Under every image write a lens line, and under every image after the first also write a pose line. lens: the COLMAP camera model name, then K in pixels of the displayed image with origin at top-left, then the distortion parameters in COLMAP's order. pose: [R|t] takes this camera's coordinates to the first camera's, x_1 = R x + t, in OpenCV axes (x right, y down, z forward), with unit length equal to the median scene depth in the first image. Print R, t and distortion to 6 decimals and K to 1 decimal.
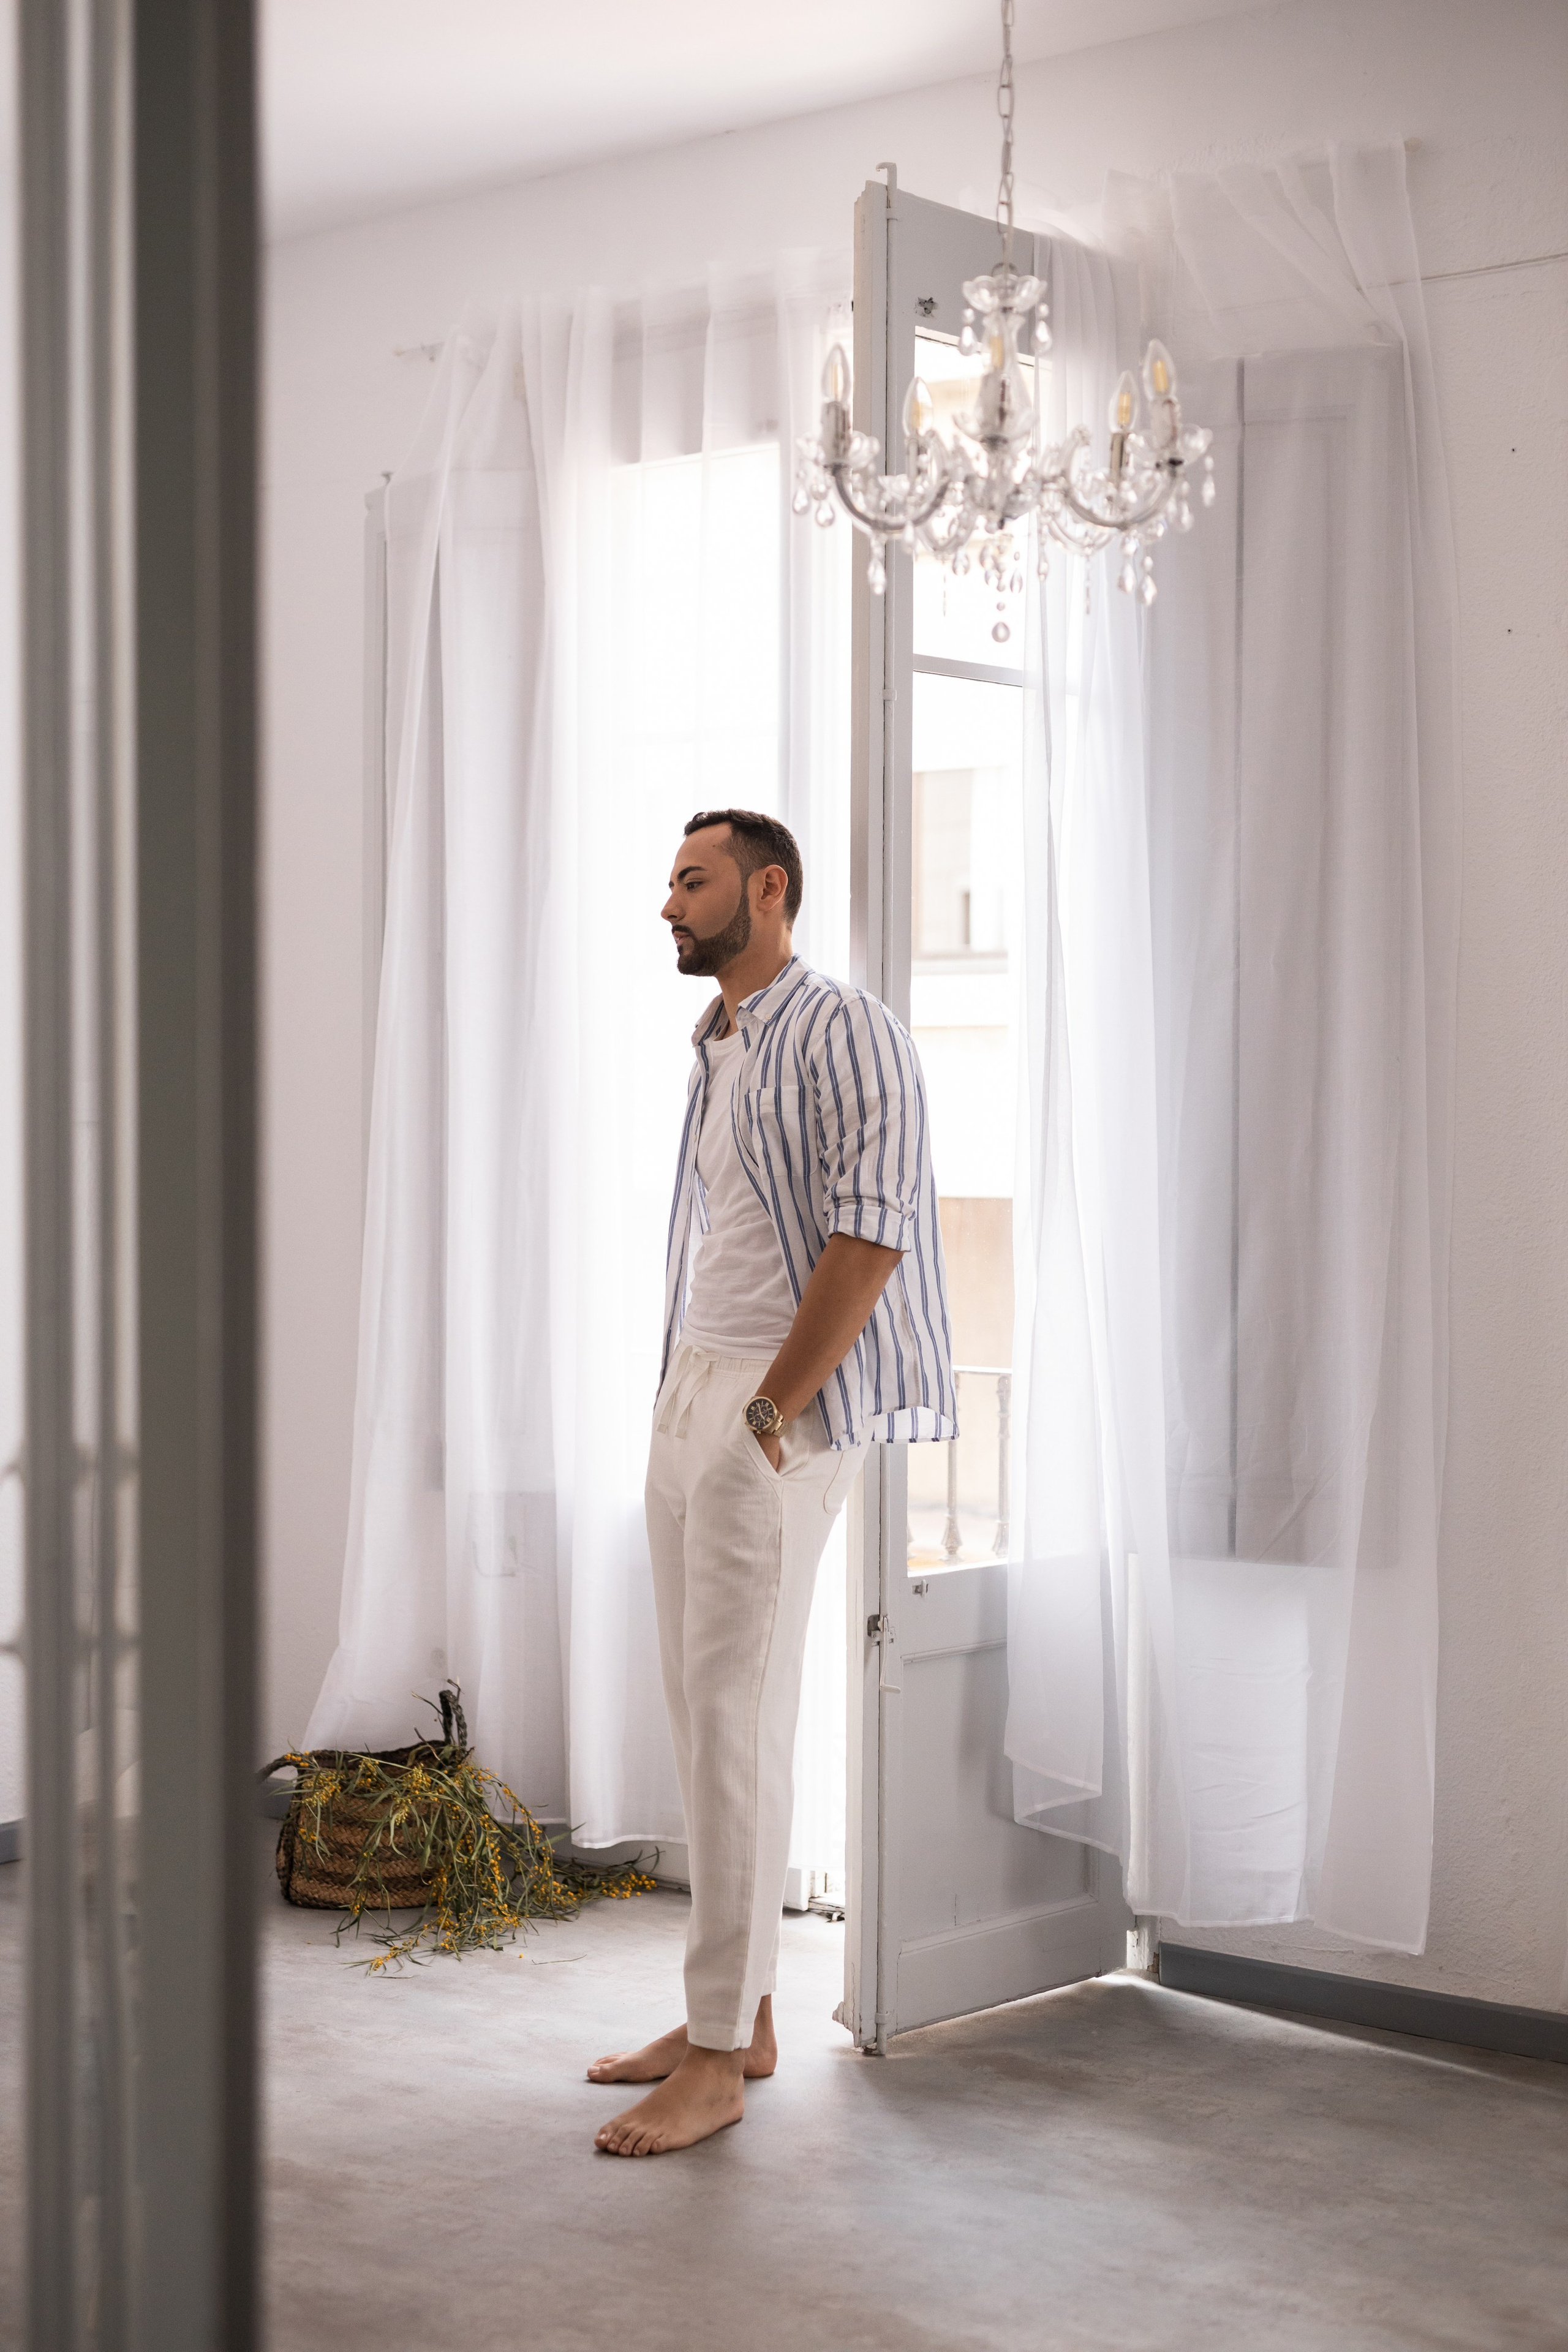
lens RADIAL K [[3390.0, 0, 787.2], [0, 3390.0, 1170.1], [0, 0, 1]] dist [0.071849, 0.000000]
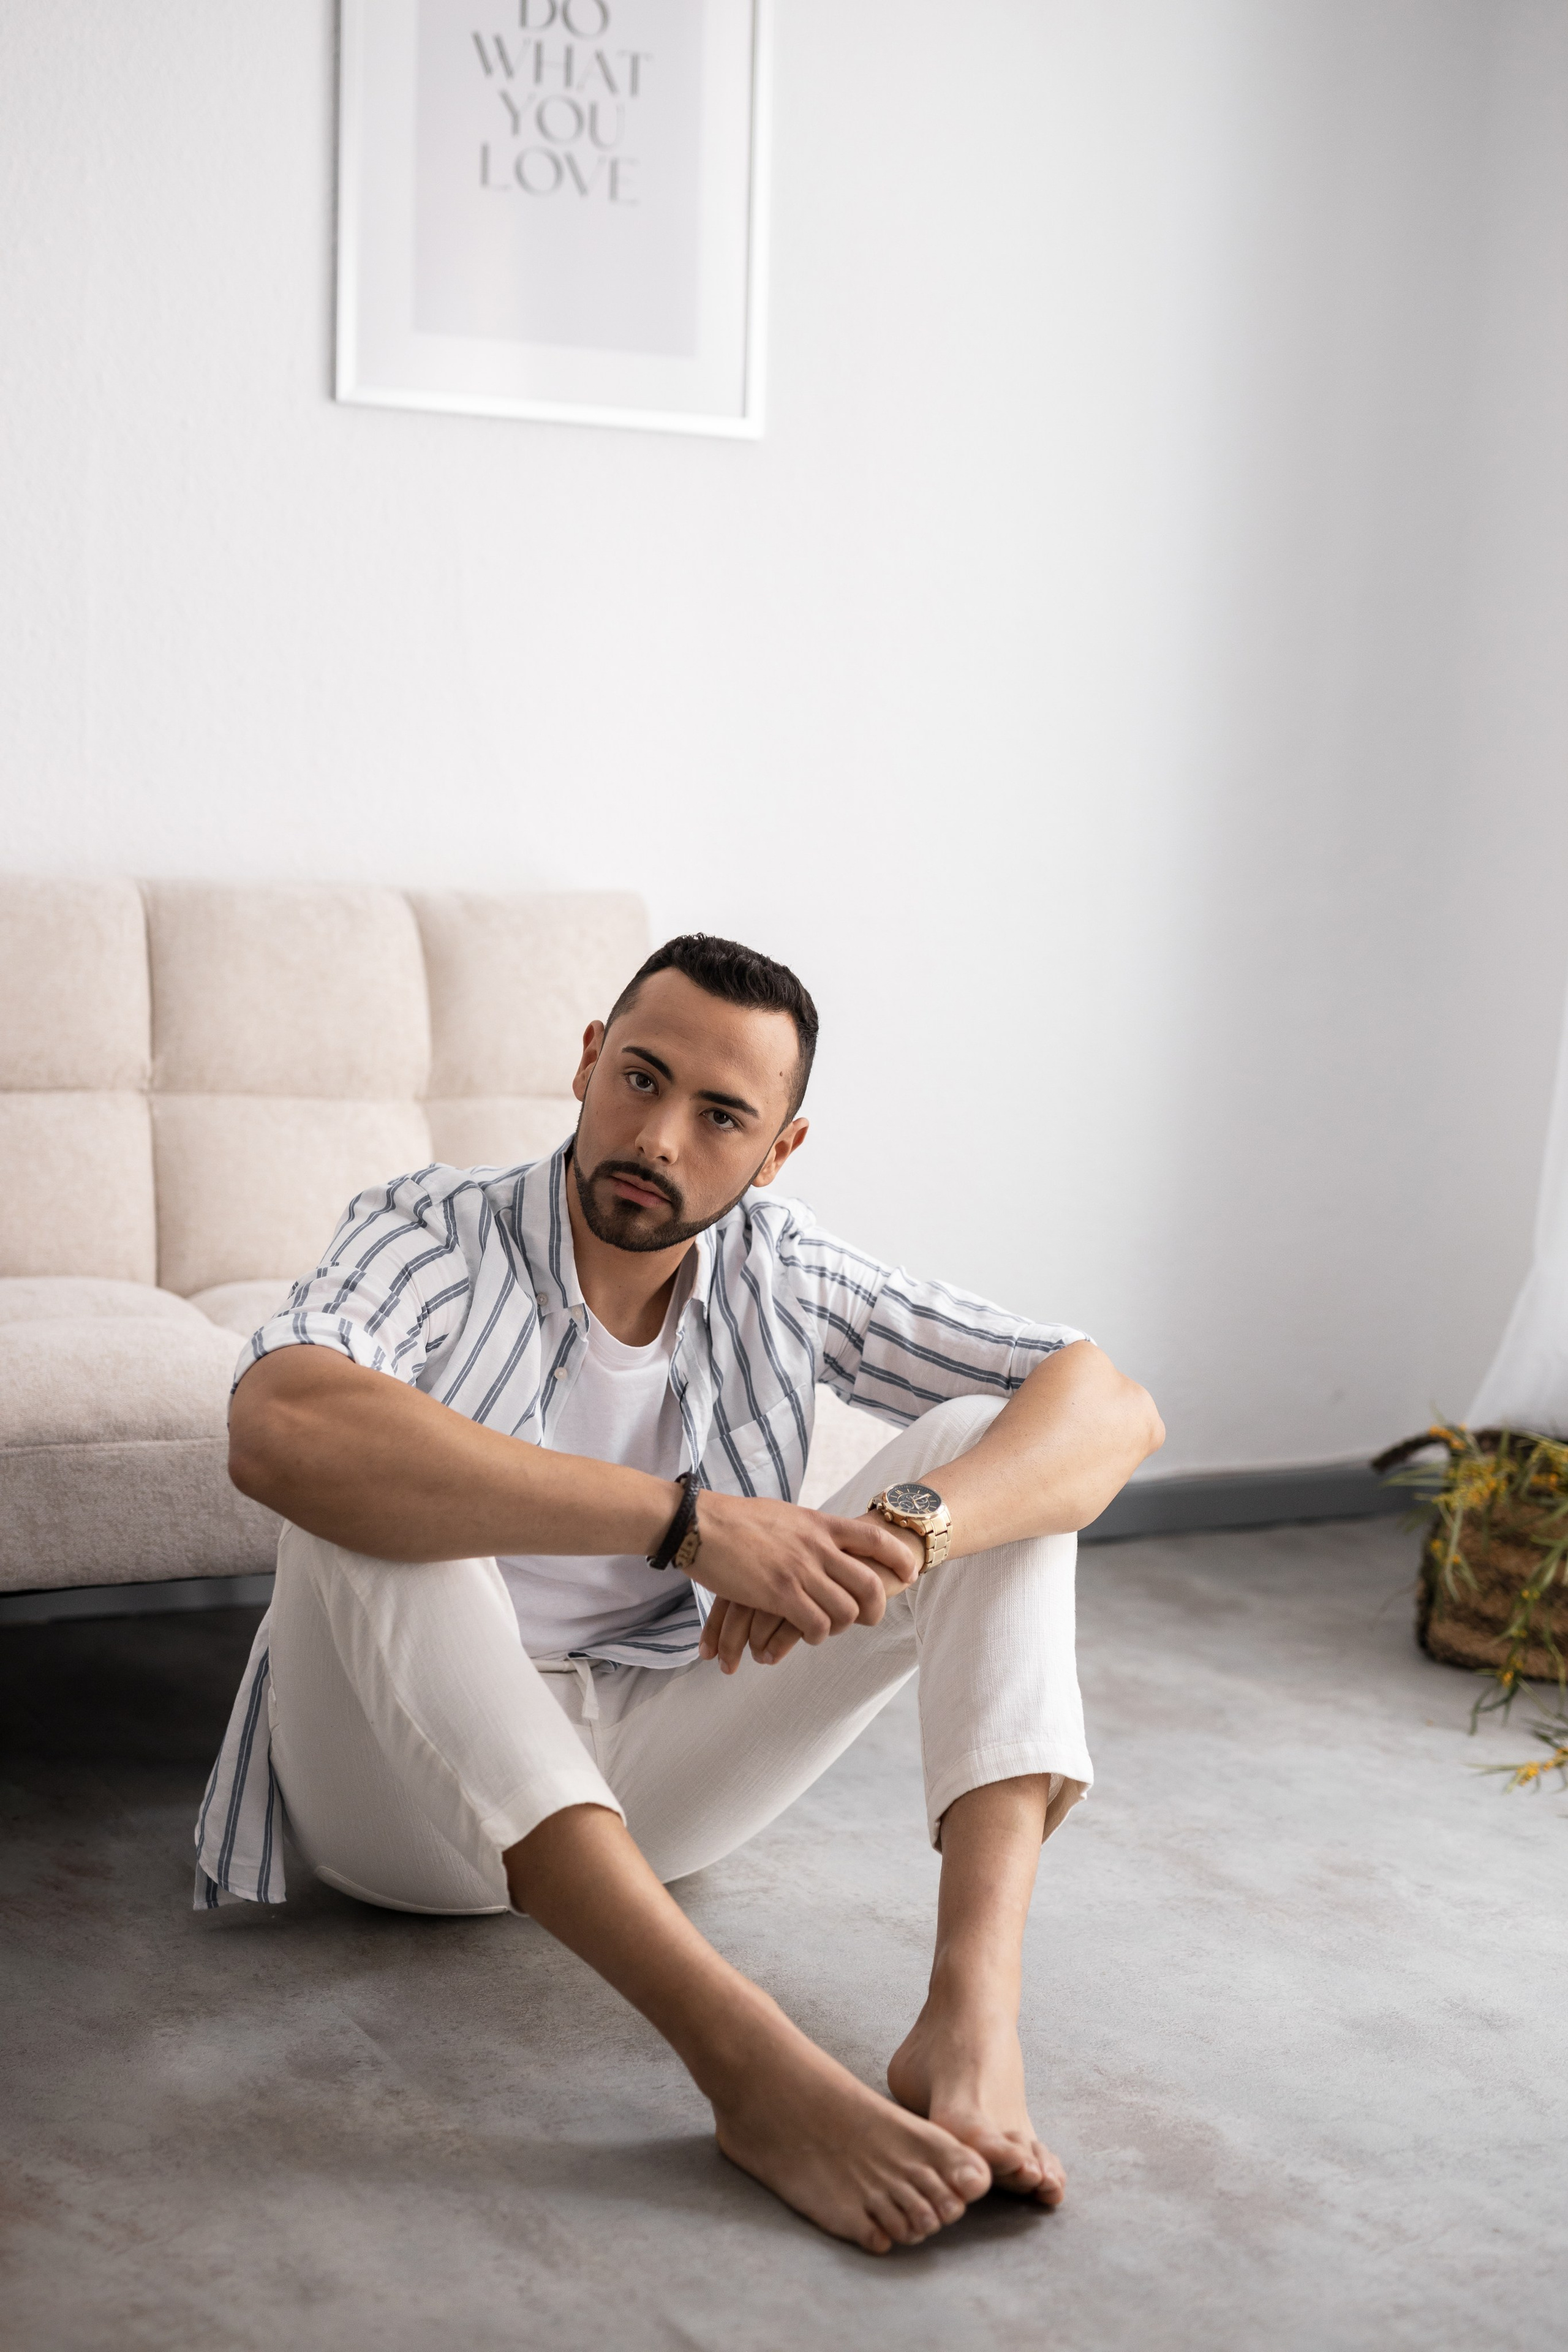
lens RADIAL K [[3390.0, 0, 778.5], [0, 3390.0, 1167.8], [0, 0, 1]] dist [0.071849, 0.000000]
pose [[0.906736, 0.055543, -0.418026, 0.005642], [-0.022752, 0.996288, 0.083026, 0.077350], [0.421085, -0.065772, 0.904633, 0.396142]]
